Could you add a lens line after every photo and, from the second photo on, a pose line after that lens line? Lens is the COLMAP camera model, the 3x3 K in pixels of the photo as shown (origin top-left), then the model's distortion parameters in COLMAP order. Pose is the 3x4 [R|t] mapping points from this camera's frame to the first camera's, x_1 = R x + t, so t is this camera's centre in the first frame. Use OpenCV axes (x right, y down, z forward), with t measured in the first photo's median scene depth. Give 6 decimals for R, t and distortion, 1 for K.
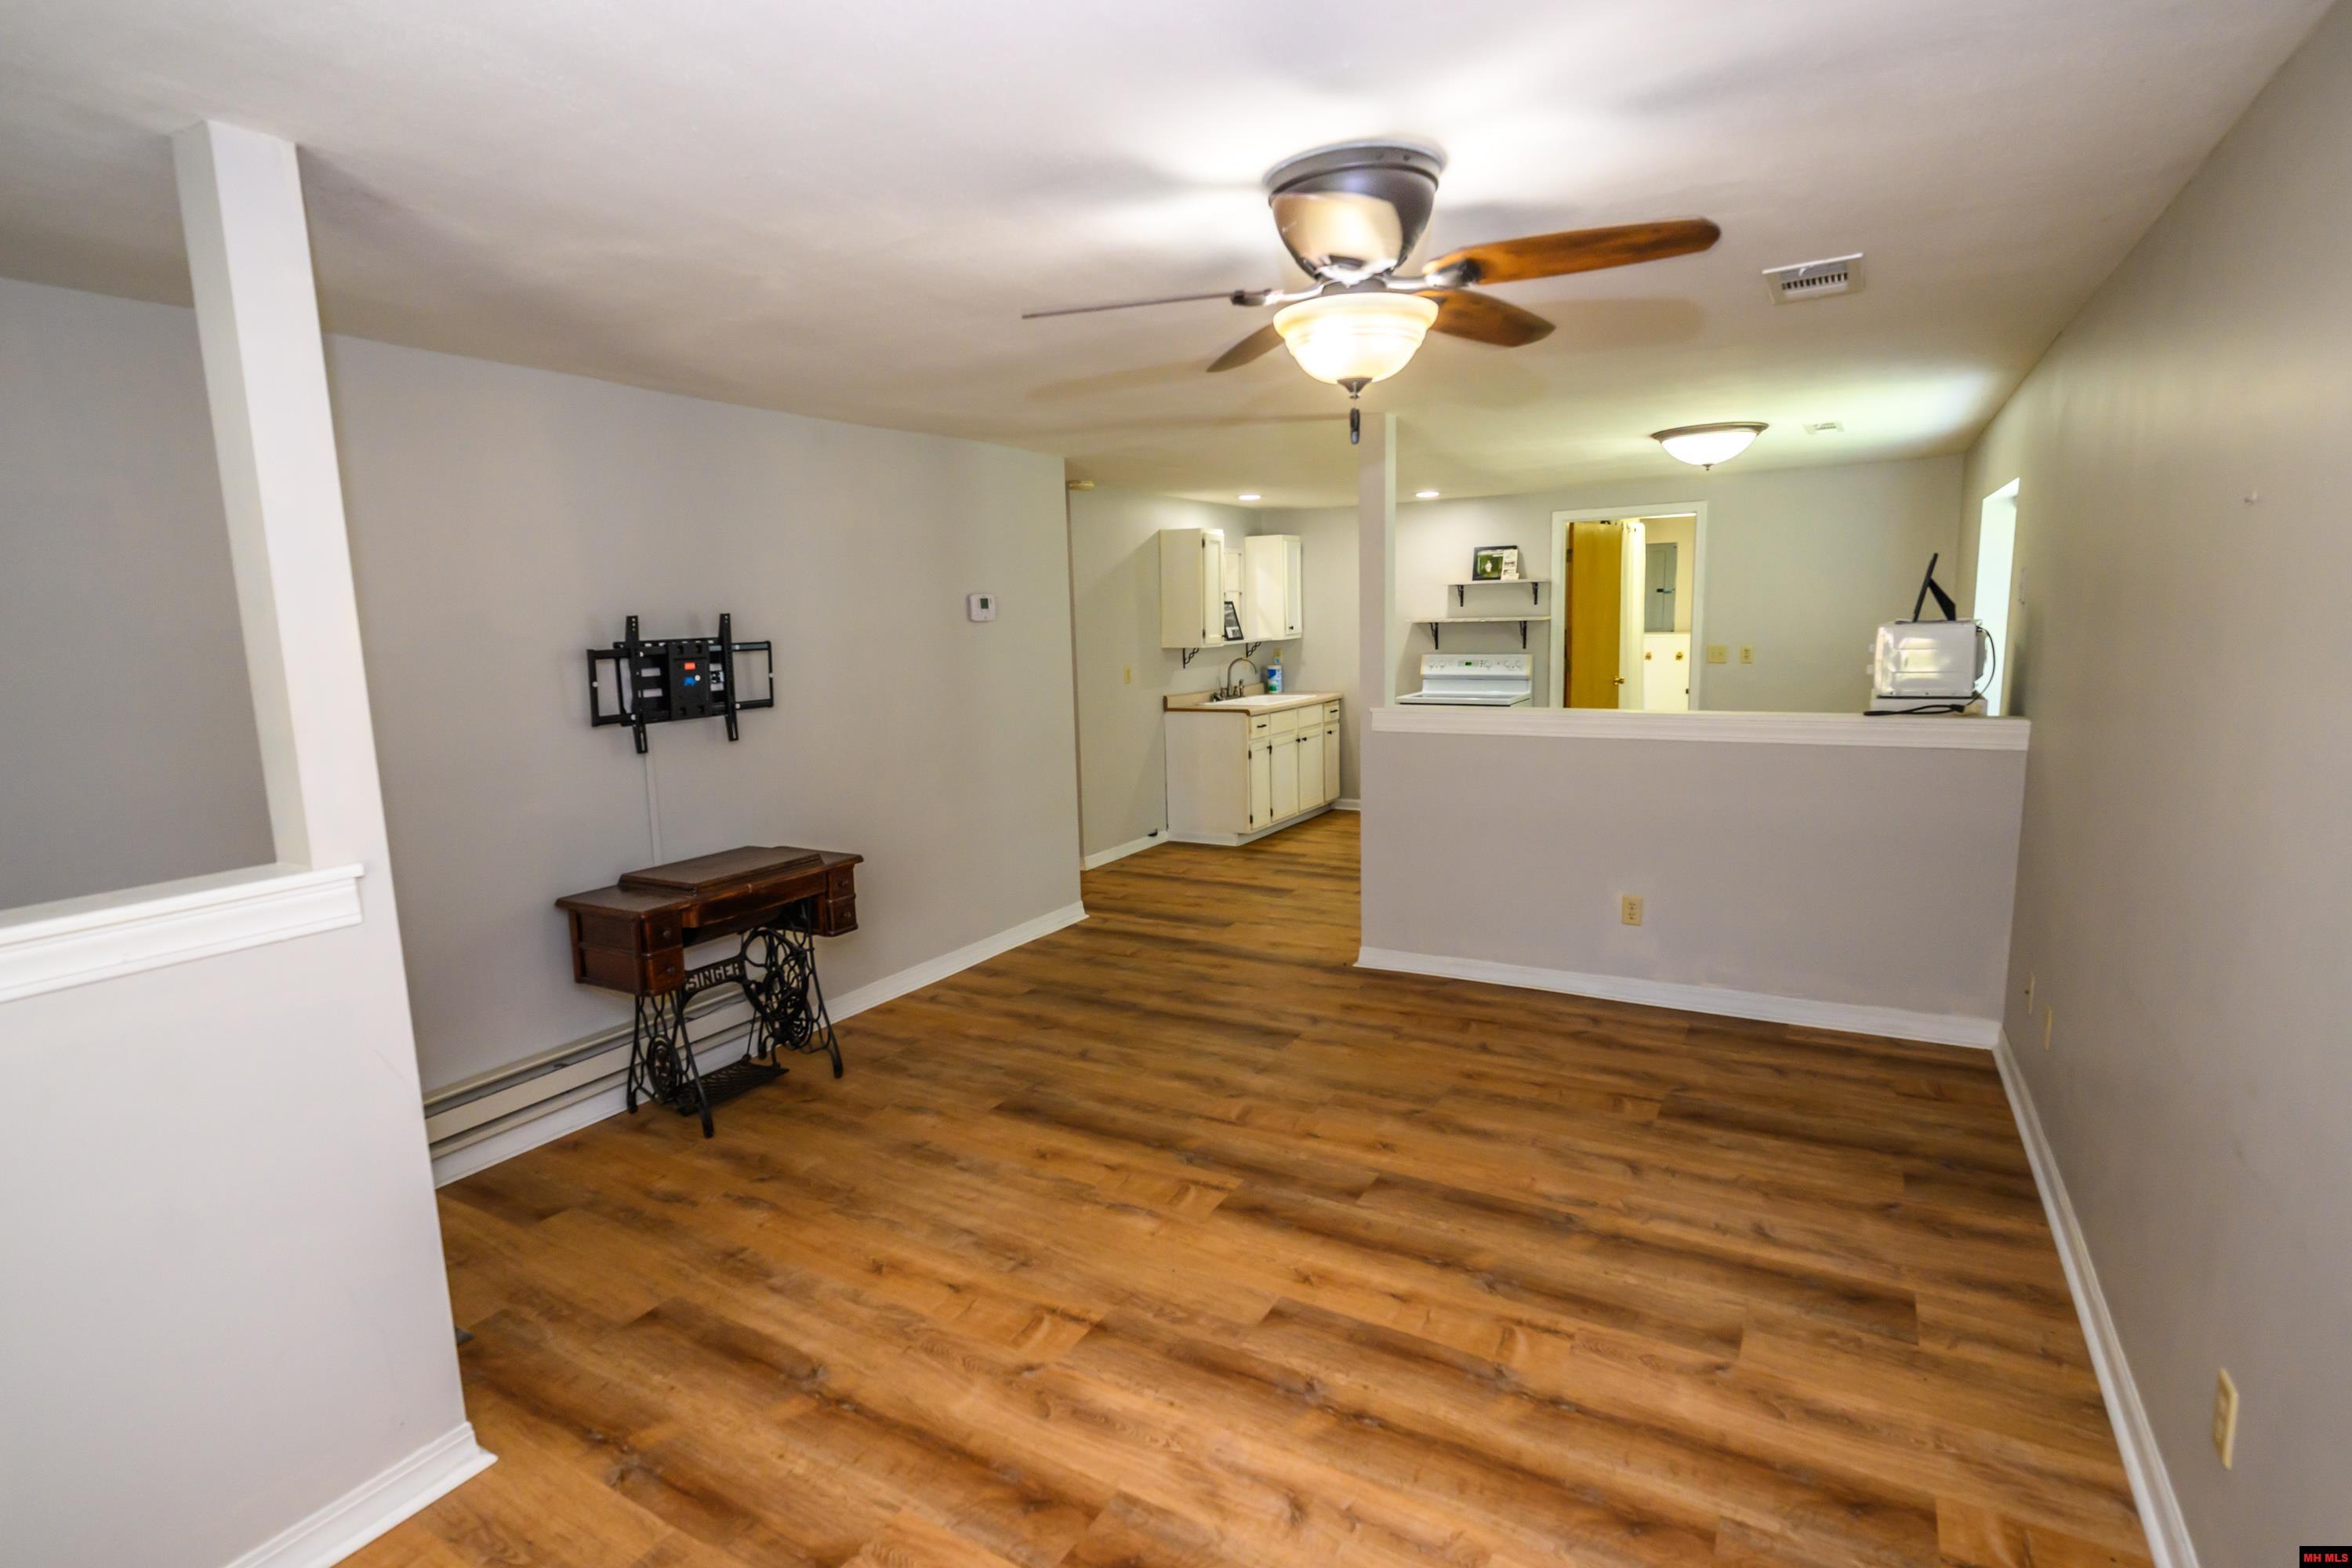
lens RADIAL K [[1116.6, 0, 1159.3], [0, 1116.6, 792.3], [0, 0, 1]] dist [0.004199, 0.001252]
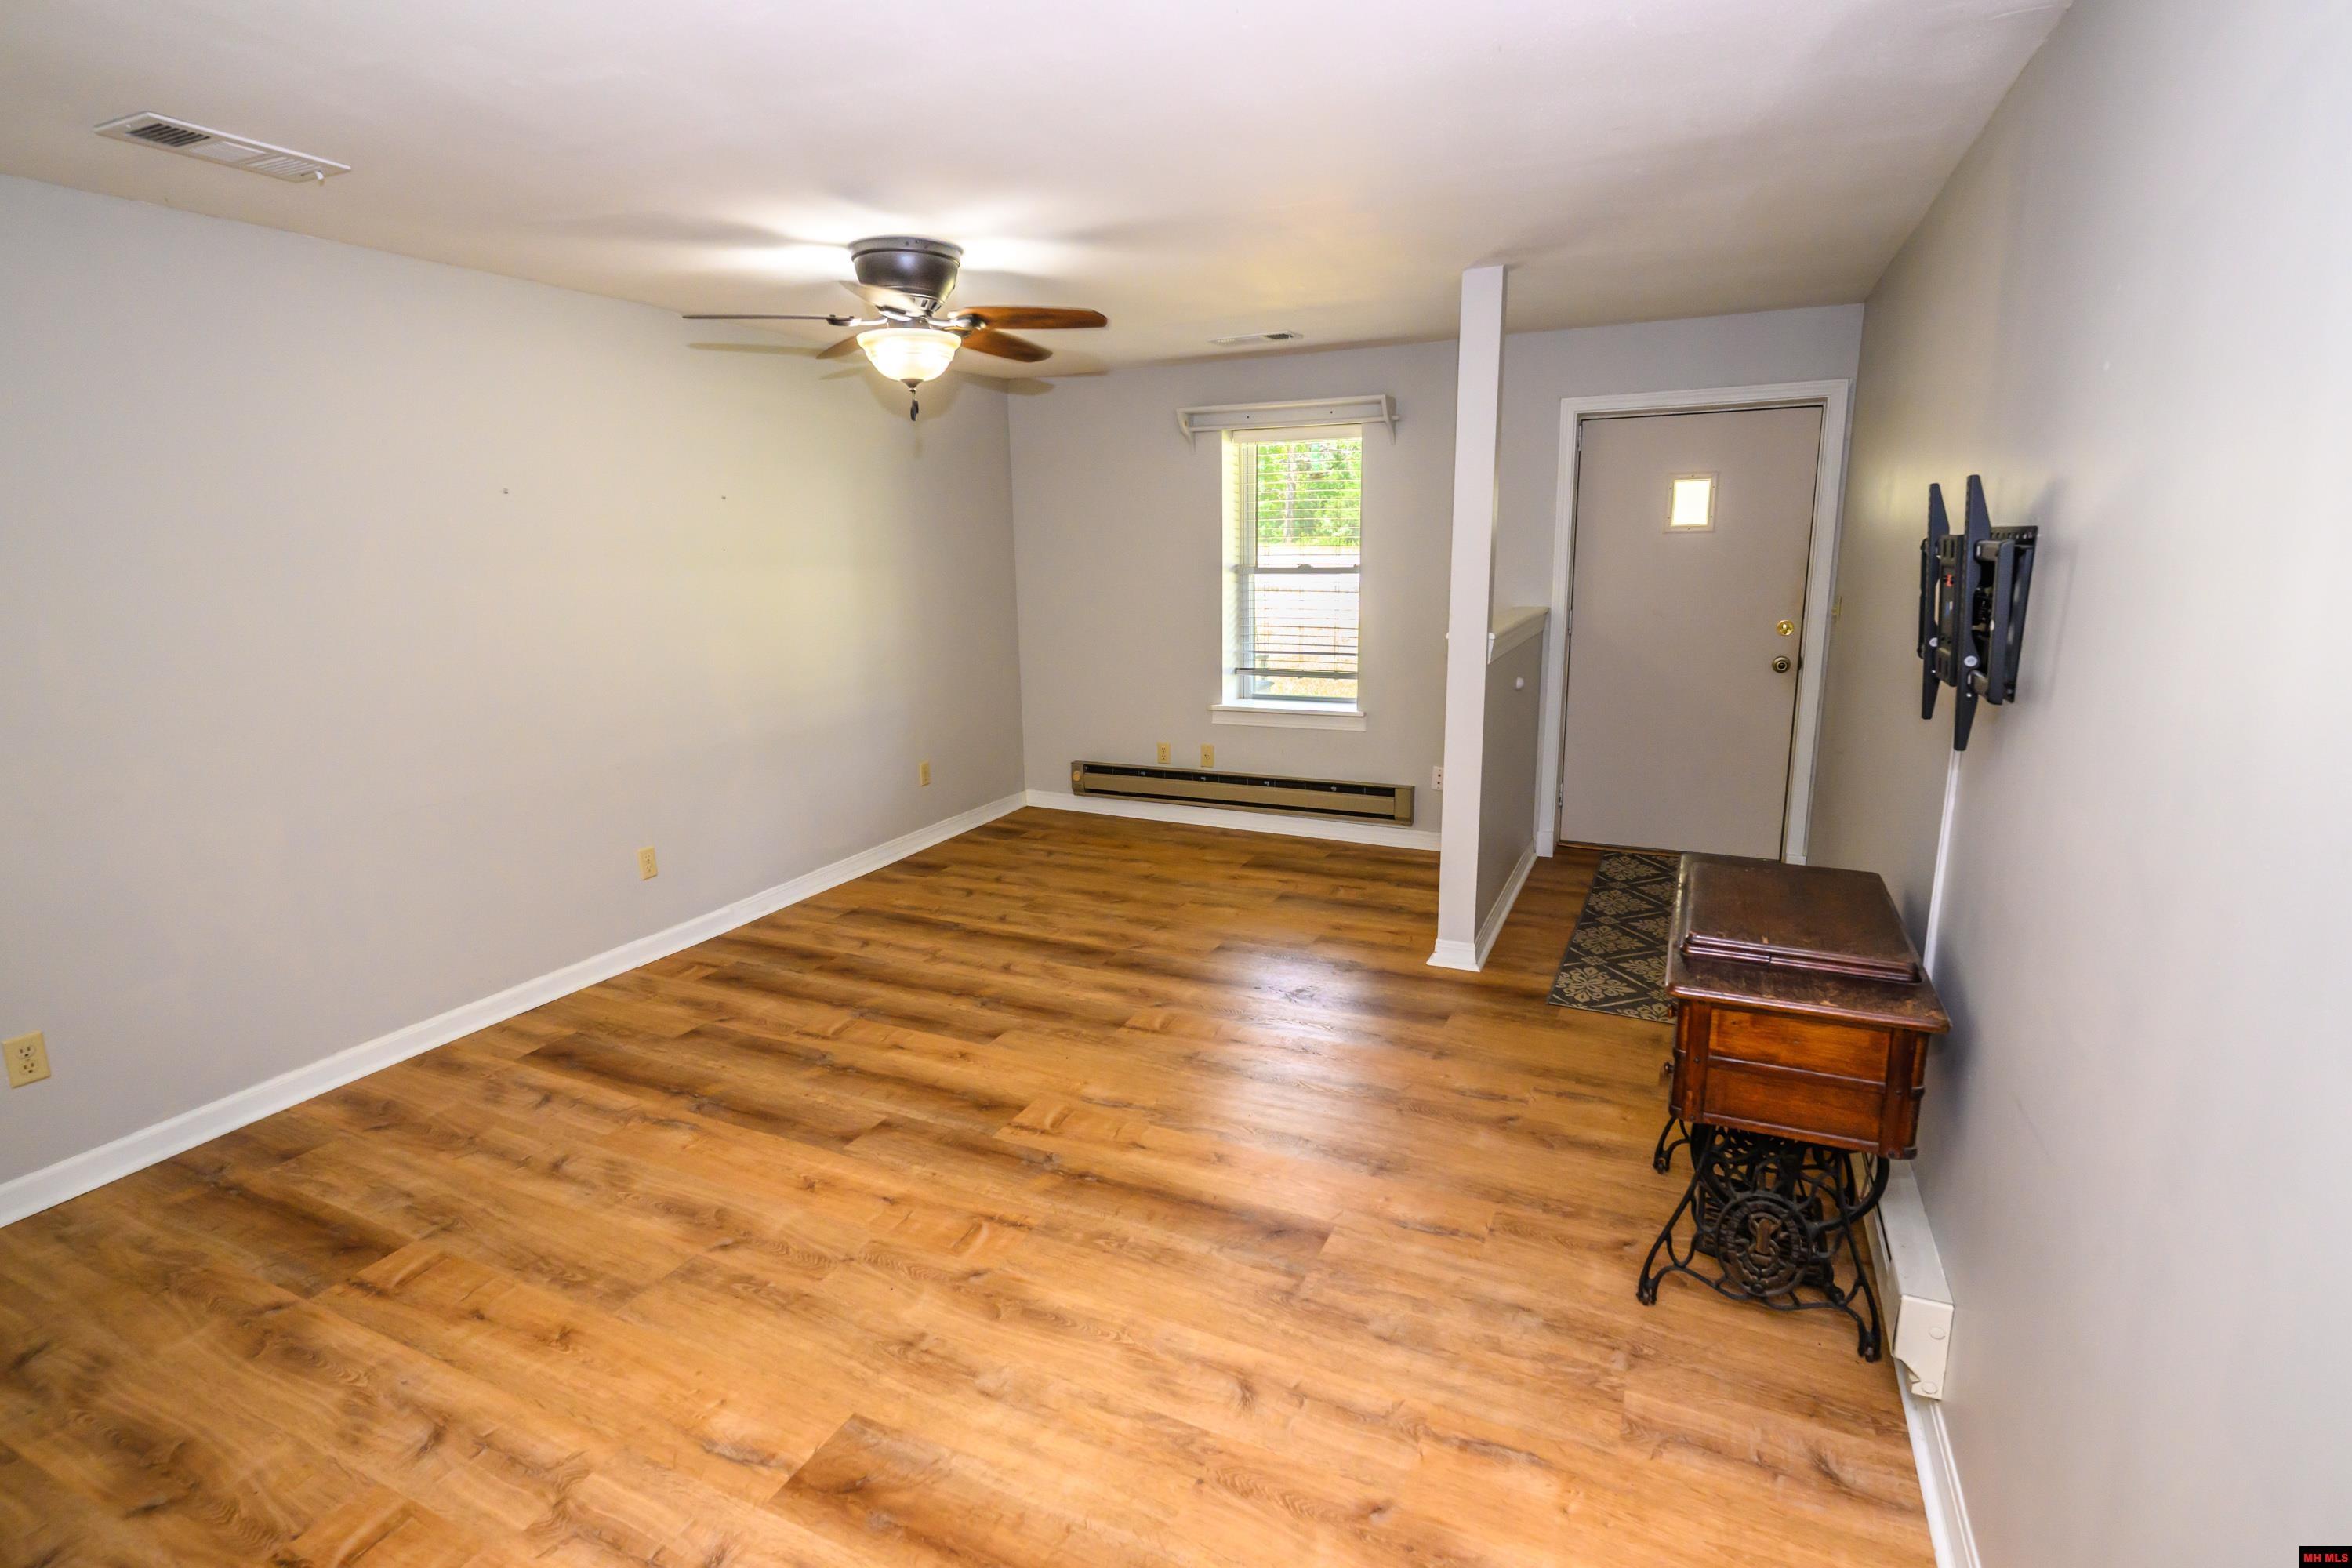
lens RADIAL K [[1116.6, 0, 1159.3], [0, 1116.6, 792.3], [0, 0, 1]] dist [0.004199, 0.001252]
pose [[-0.994613, 0.063103, -0.082241, -0.005252], [0.027283, 0.924751, 0.379594, -0.276003], [0.100006, 0.375305, -0.921490, 1.785671]]
